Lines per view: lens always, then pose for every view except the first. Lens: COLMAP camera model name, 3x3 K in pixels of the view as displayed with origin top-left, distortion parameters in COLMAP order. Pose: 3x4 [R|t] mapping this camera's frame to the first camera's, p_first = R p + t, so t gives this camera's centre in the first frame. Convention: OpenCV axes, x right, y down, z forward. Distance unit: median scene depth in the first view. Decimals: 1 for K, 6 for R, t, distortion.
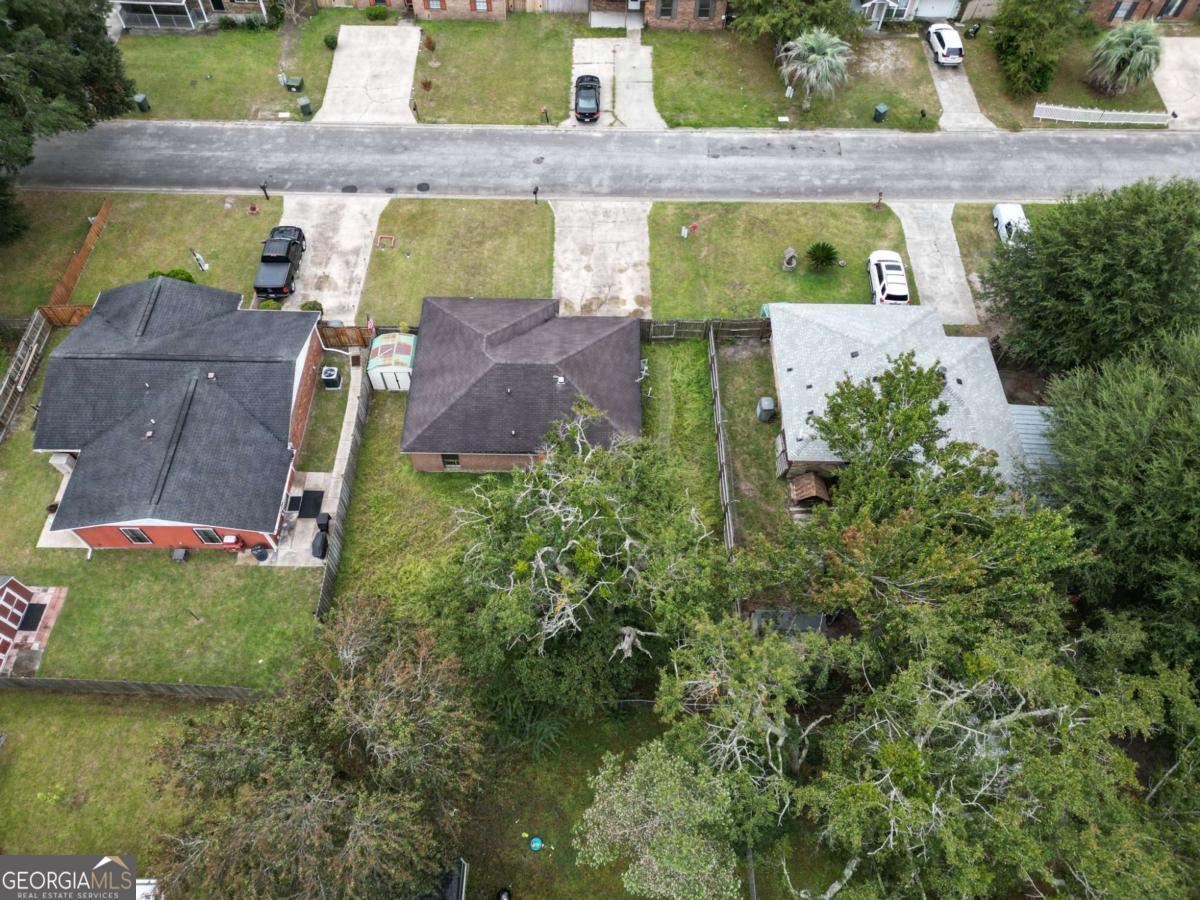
lens RADIAL K [[839.8, 0, 597.6], [0, 839.8, 445.0], [0, 0, 1]] dist [0.078609, -0.076956]
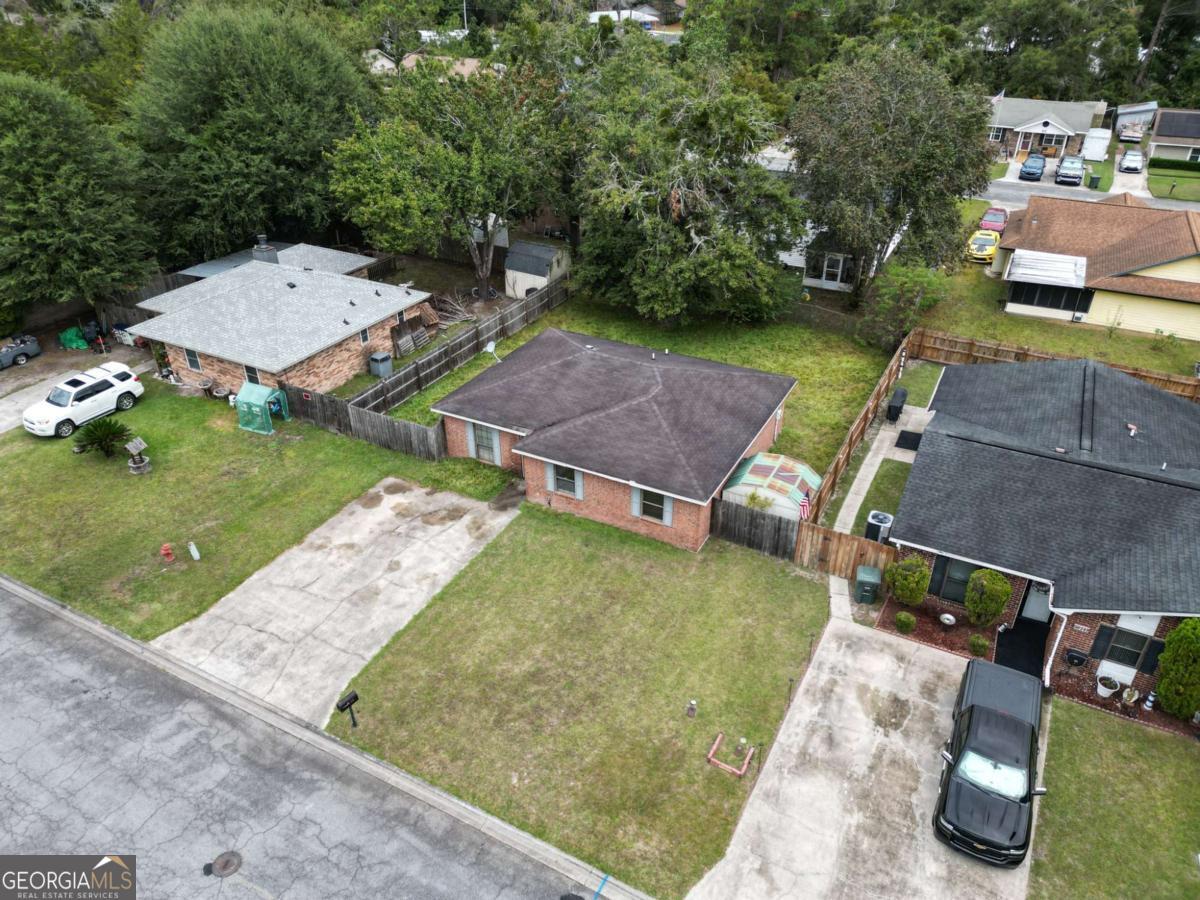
lens RADIAL K [[839.8, 0, 597.6], [0, 839.8, 445.0], [0, 0, 1]] dist [0.078609, -0.076956]
pose [[-0.886393, -0.250928, 0.389027, -0.306252], [0.379617, 0.086968, 0.921047, -0.639433], [-0.264950, 0.964091, 0.018169, 0.839339]]
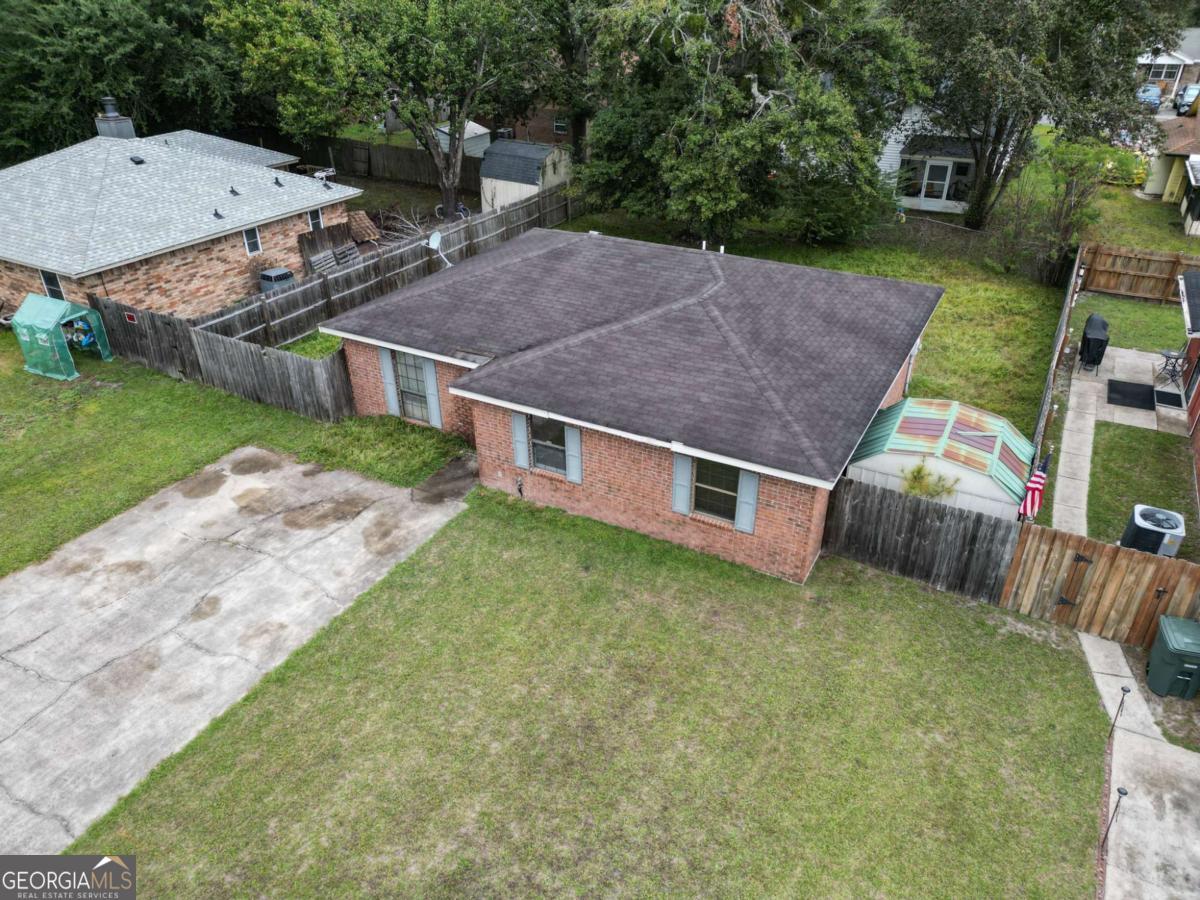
lens RADIAL K [[839.8, 0, 597.6], [0, 839.8, 445.0], [0, 0, 1]] dist [0.078609, -0.076956]
pose [[-0.880348, -0.248181, 0.404219, -0.213596], [0.390534, 0.104410, 0.914648, -0.401218], [-0.269203, 0.963070, 0.005006, 0.870887]]
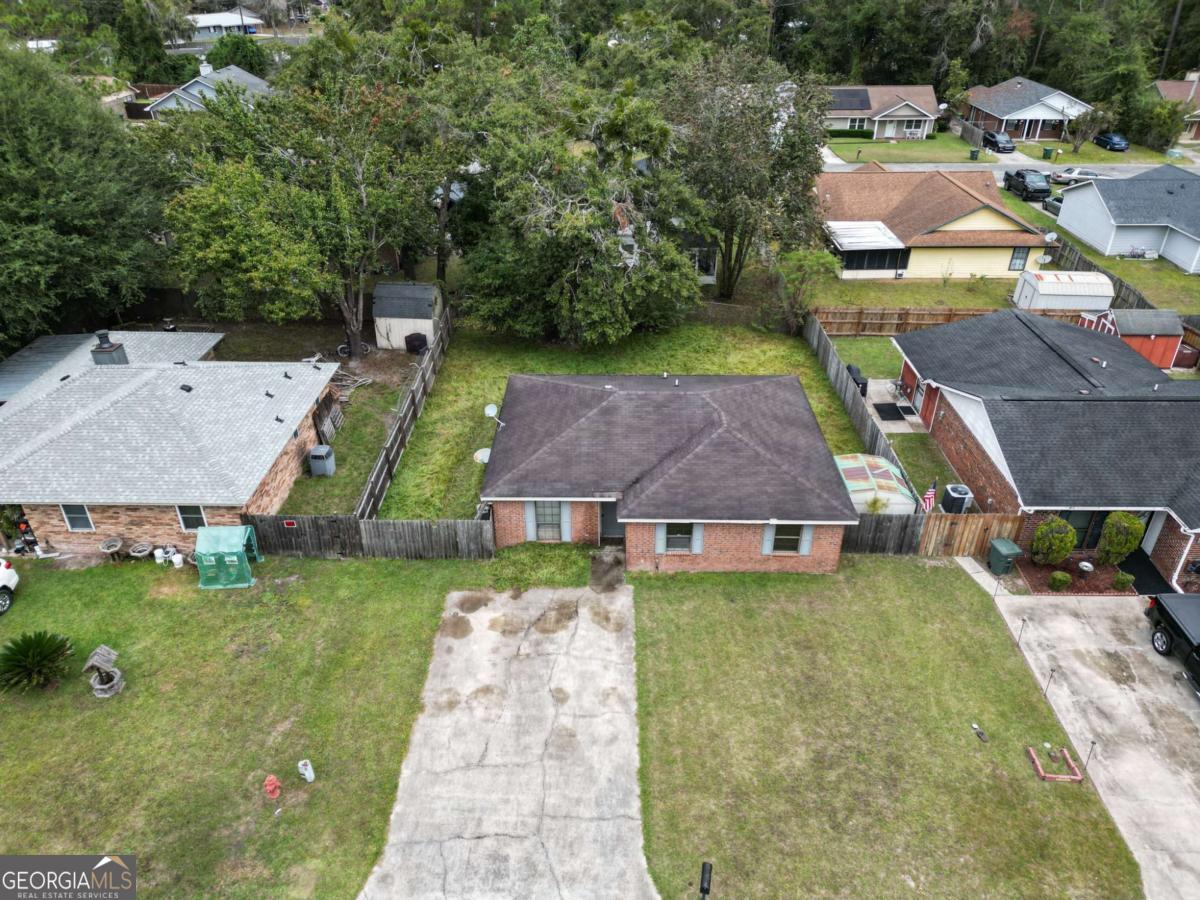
lens RADIAL K [[839.8, 0, 597.6], [0, 839.8, 445.0], [0, 0, 1]] dist [0.078609, -0.076956]
pose [[-0.999776, -0.021150, -0.000855, -0.027051], [-0.001676, 0.038824, 0.999245, -0.635623], [-0.021101, 0.999022, -0.038850, 0.843051]]
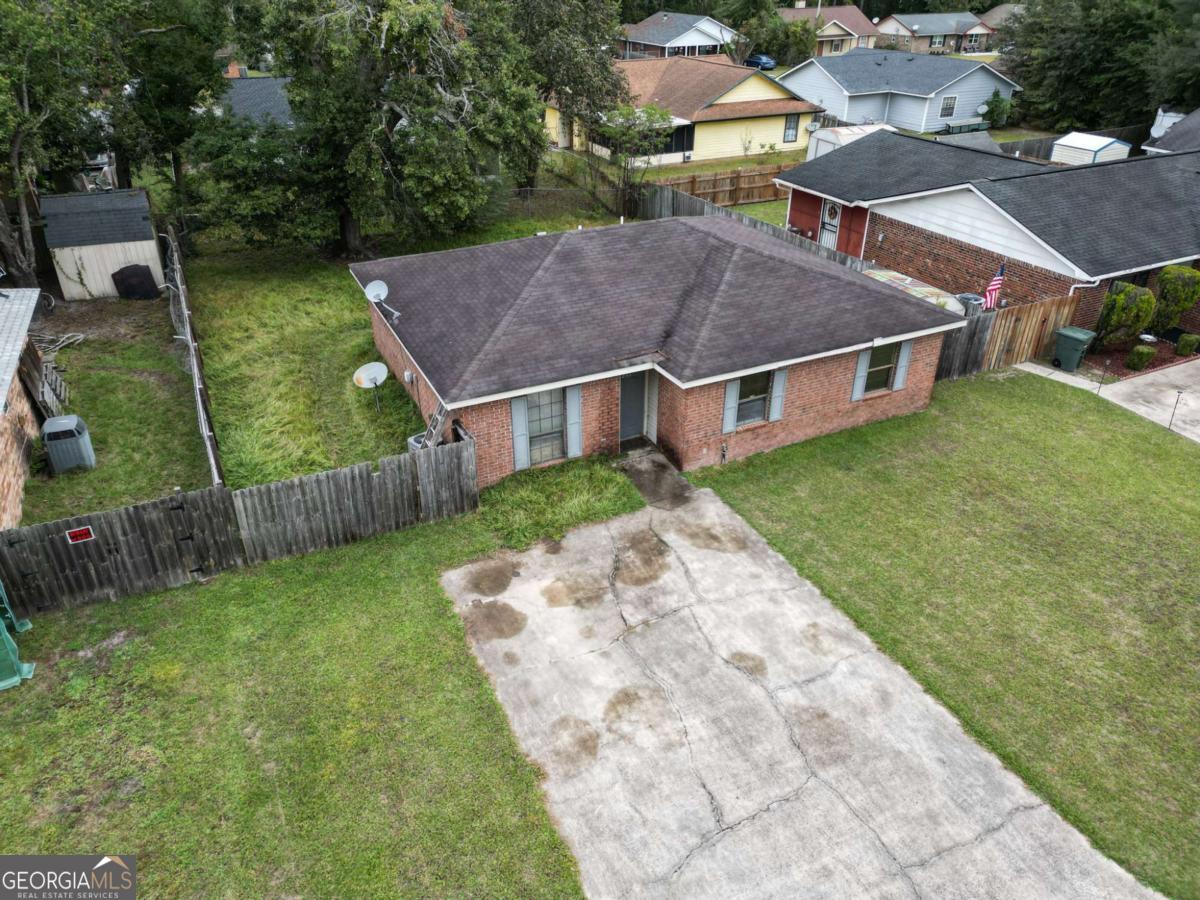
lens RADIAL K [[835.7, 0, 598.0], [0, 835.7, 451.6], [0, 0, 1]] dist [0.075577, -0.071685]
pose [[-0.900627, 0.203385, -0.384065, 0.109499], [-0.372318, 0.094751, 0.923256, -0.415450], [0.224167, 0.974503, -0.009611, 0.886886]]
